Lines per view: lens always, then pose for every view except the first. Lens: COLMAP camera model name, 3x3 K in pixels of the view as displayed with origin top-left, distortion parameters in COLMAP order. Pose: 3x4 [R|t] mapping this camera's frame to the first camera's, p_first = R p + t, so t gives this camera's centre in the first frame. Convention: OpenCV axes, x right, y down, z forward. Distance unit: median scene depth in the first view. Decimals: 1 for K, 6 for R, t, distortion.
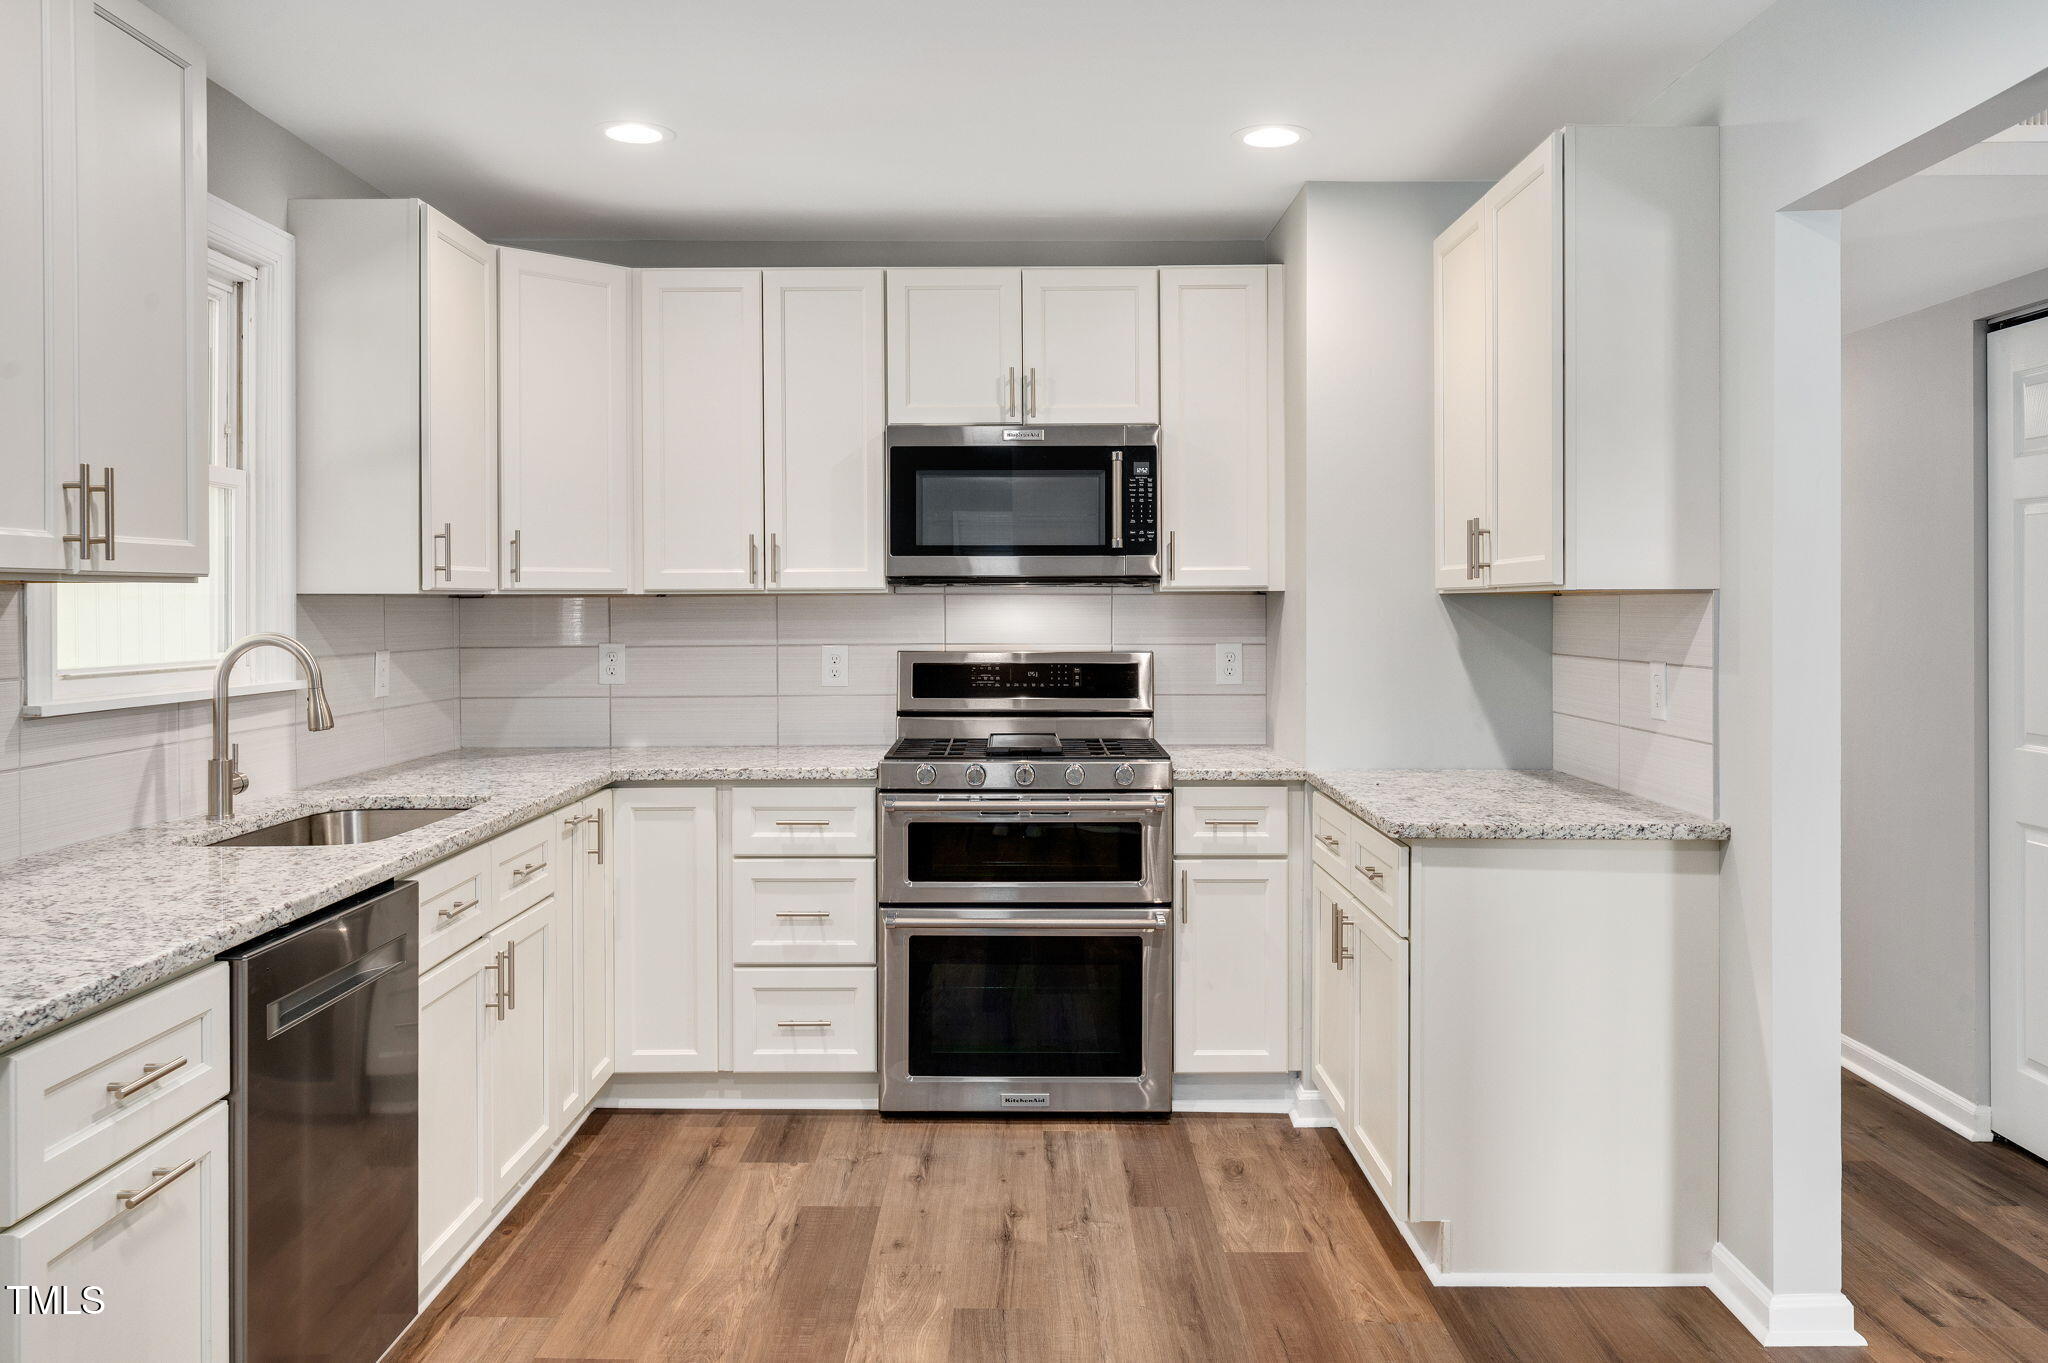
lens RADIAL K [[1074.5, 0, 1029.6], [0, 1074.5, 671.7], [0, 0, 1]] dist [0.002183, -0.000614]
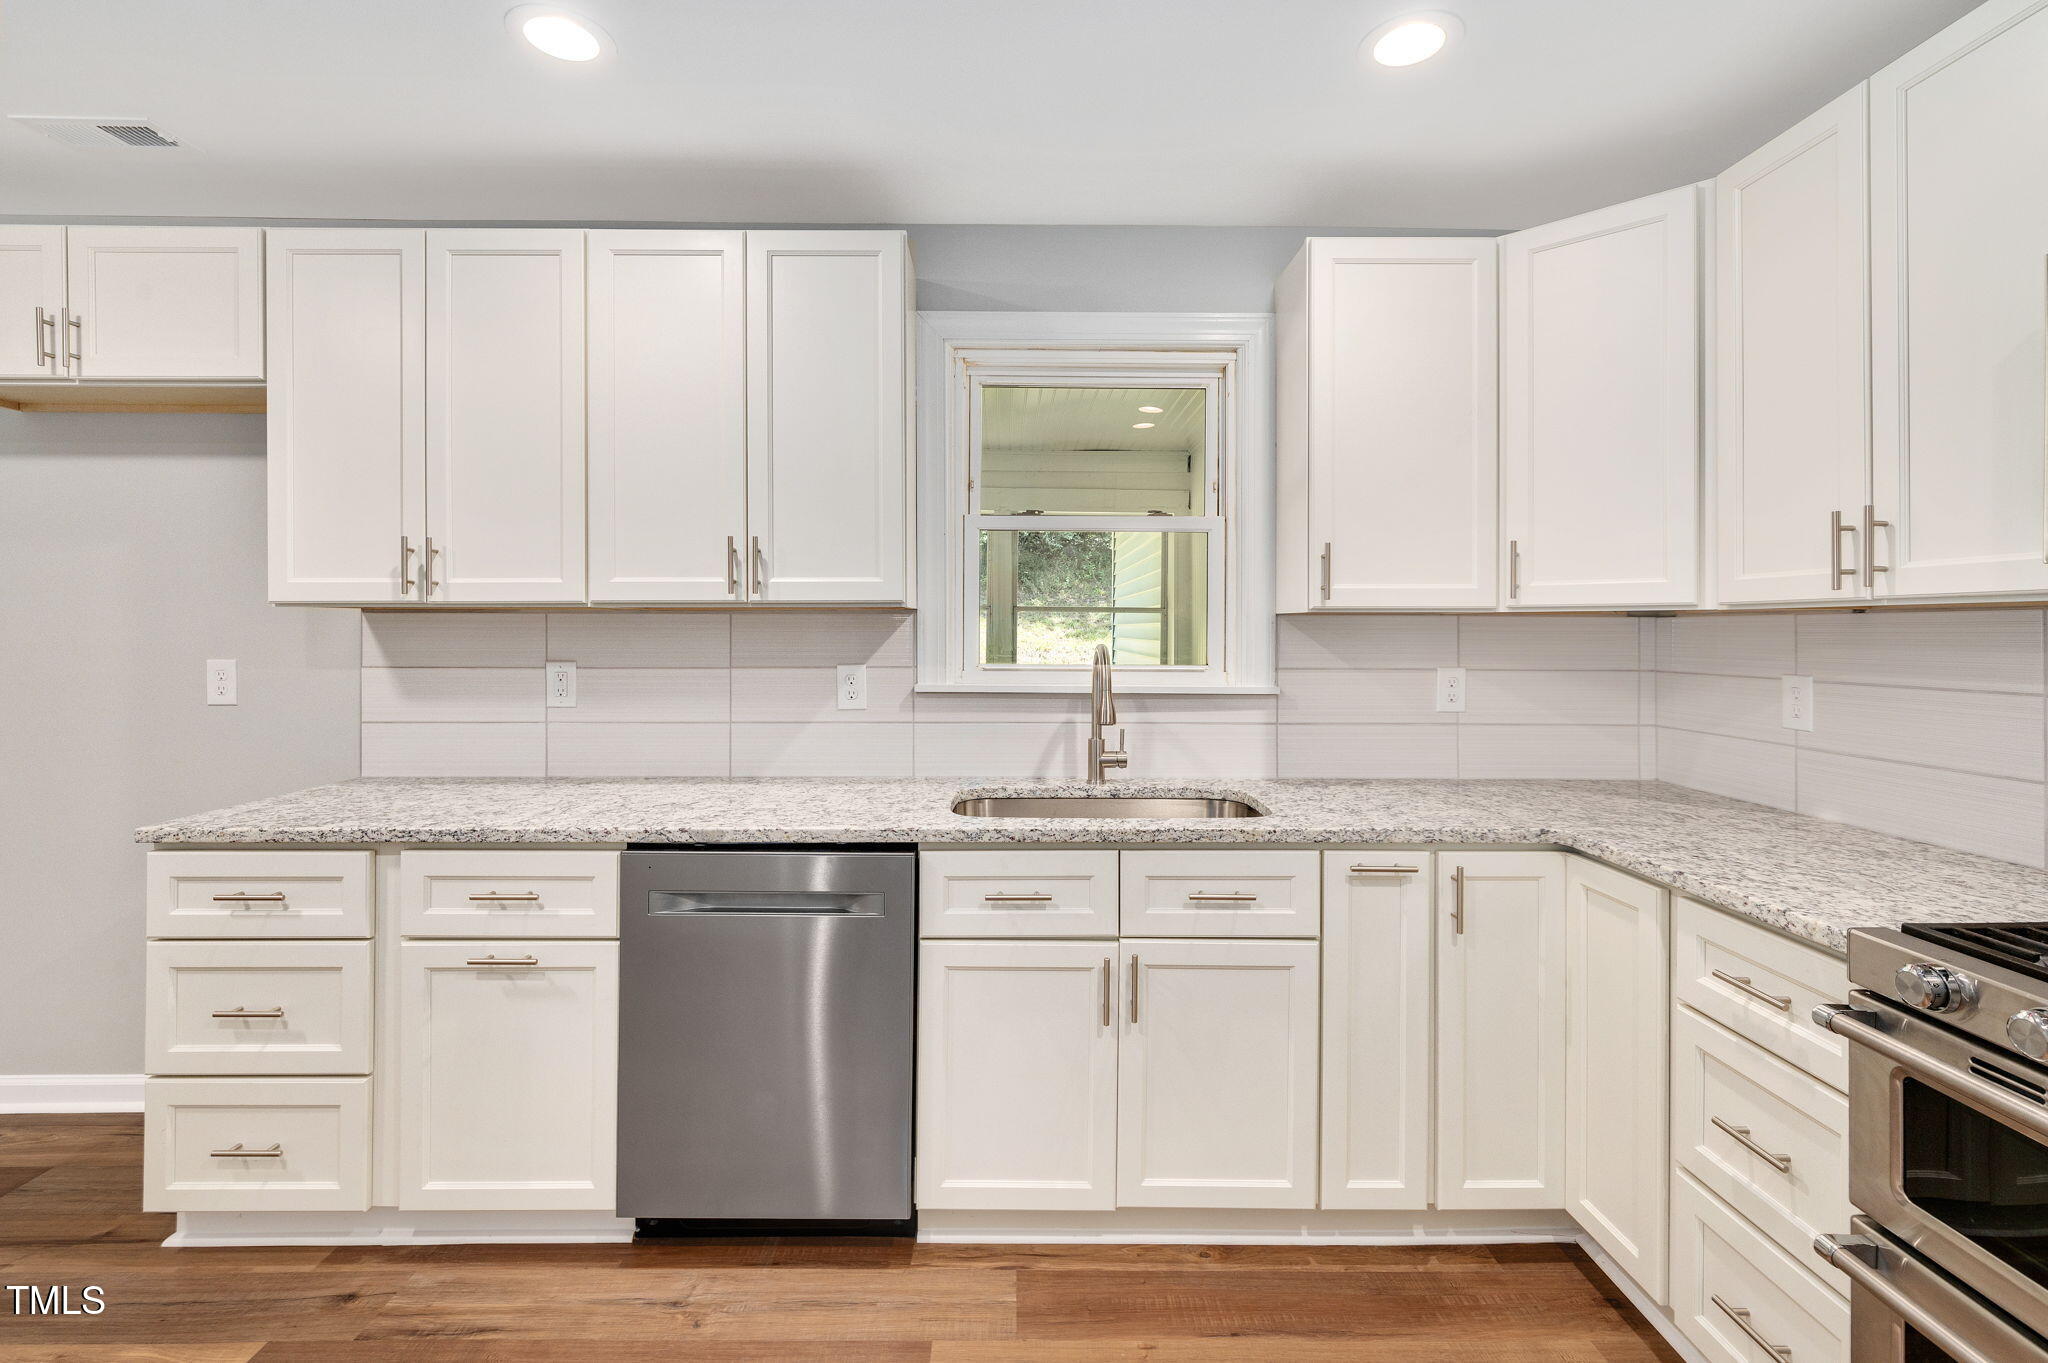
lens RADIAL K [[879.6, 0, 1024.5], [0, 879.6, 640.3], [0, 0, 1]] dist [0.000684, -0.000180]
pose [[0.128261, 0.018771, -0.991563, 0.264213], [-0.064120, 0.997886, 0.010596, -0.038602], [0.989666, 0.062220, 0.129193, 0.641609]]
